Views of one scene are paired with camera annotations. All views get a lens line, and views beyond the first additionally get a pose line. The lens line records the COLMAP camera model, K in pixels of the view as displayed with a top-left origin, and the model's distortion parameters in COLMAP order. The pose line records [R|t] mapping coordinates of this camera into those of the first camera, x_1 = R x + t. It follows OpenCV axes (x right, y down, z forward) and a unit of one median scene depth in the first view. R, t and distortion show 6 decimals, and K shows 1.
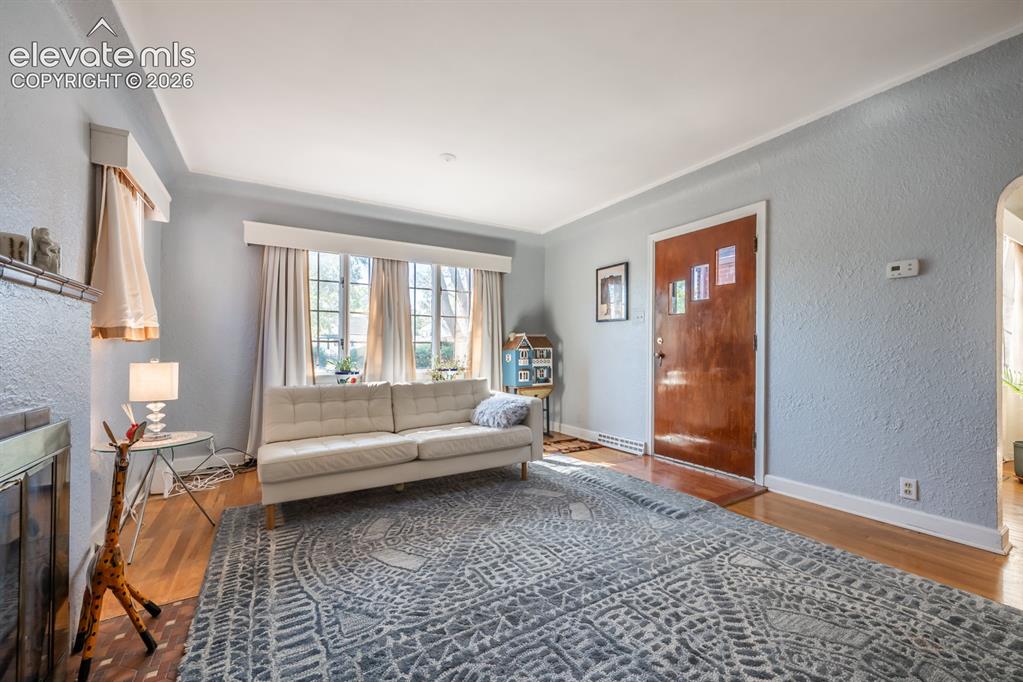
lens RADIAL K [[399.0, 0, 510.8], [0, 399.0, 345.2], [0, 0, 1]] dist [-0.010817, 0.001330]
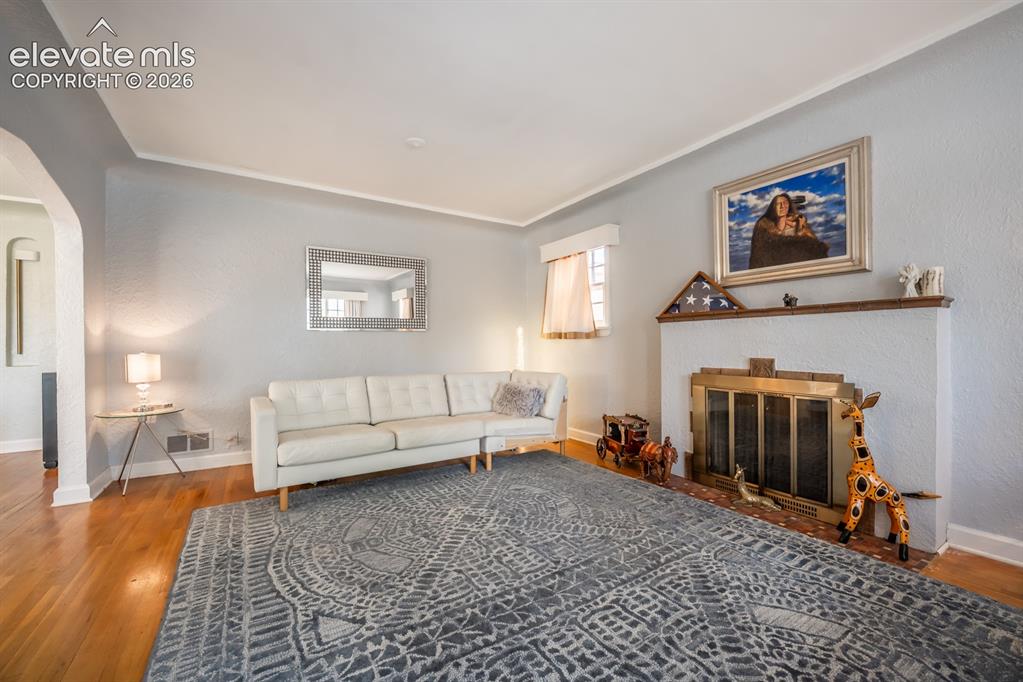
lens RADIAL K [[399.0, 0, 510.6], [0, 399.0, 343.2], [0, 0, 1]] dist [-0.010817, 0.001330]
pose [[-0.999757, 0.005224, -0.021417, 0.307822], [0.005580, 0.999847, -0.016578, 0.020227], [0.021327, -0.016694, -0.999633, 1.964375]]
